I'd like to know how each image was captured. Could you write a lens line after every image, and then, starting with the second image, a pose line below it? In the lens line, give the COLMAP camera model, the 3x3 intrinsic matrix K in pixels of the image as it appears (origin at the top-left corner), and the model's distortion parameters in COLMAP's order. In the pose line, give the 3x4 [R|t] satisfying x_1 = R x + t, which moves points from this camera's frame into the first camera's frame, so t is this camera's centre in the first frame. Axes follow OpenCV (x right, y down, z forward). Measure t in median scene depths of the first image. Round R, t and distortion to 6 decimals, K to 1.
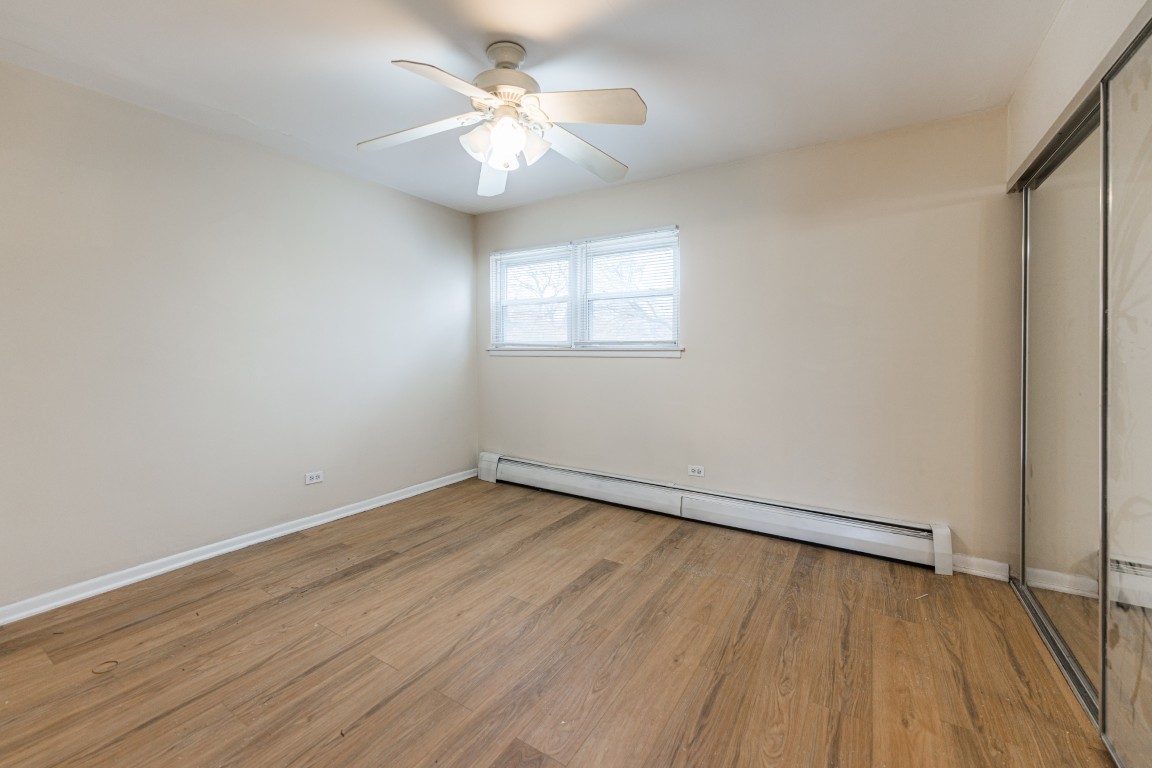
lens RADIAL K [[479.8, 0, 573.6], [0, 479.8, 353.9], [0, 0, 1]] dist [0.008546, -0.000255]
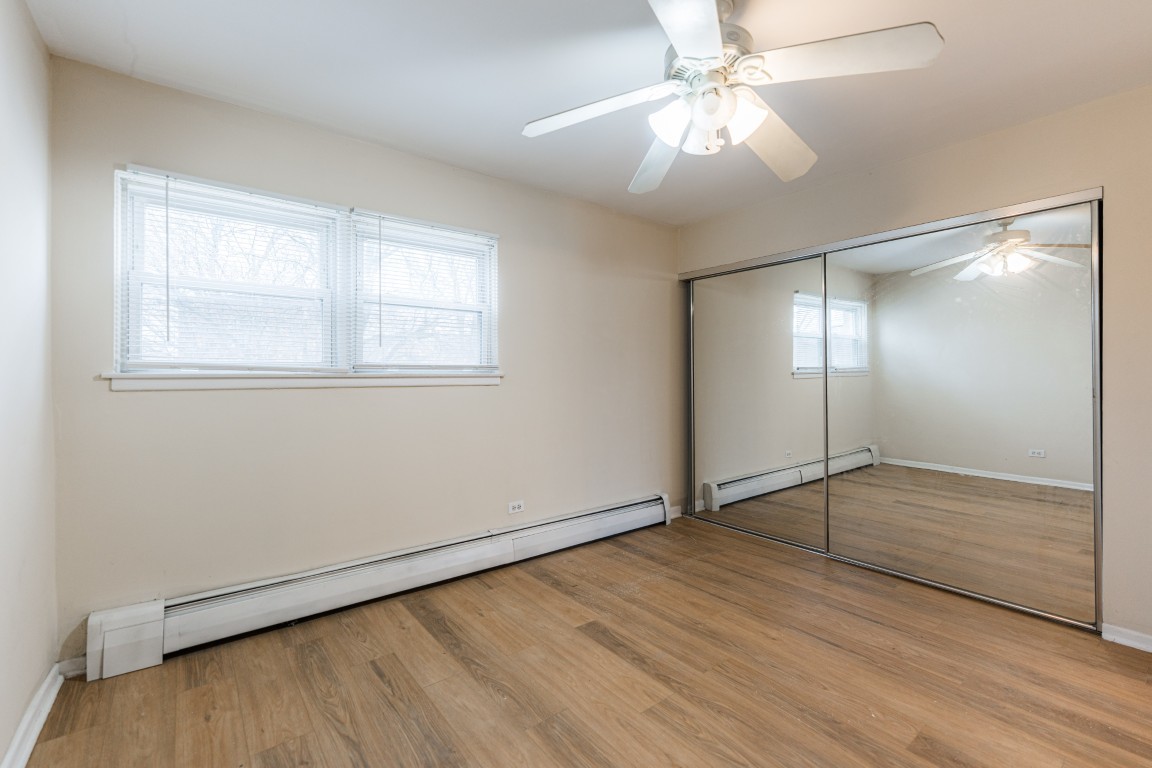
lens RADIAL K [[493.8, 0, 576.1], [0, 493.8, 371.3], [0, 0, 1]] dist [0.000629, -0.000400]
pose [[0.333864, 0.004653, 0.942610, -0.686507], [0.008194, 0.999936, -0.007839, -0.010152], [-0.942586, 0.010341, 0.333805, 0.653669]]
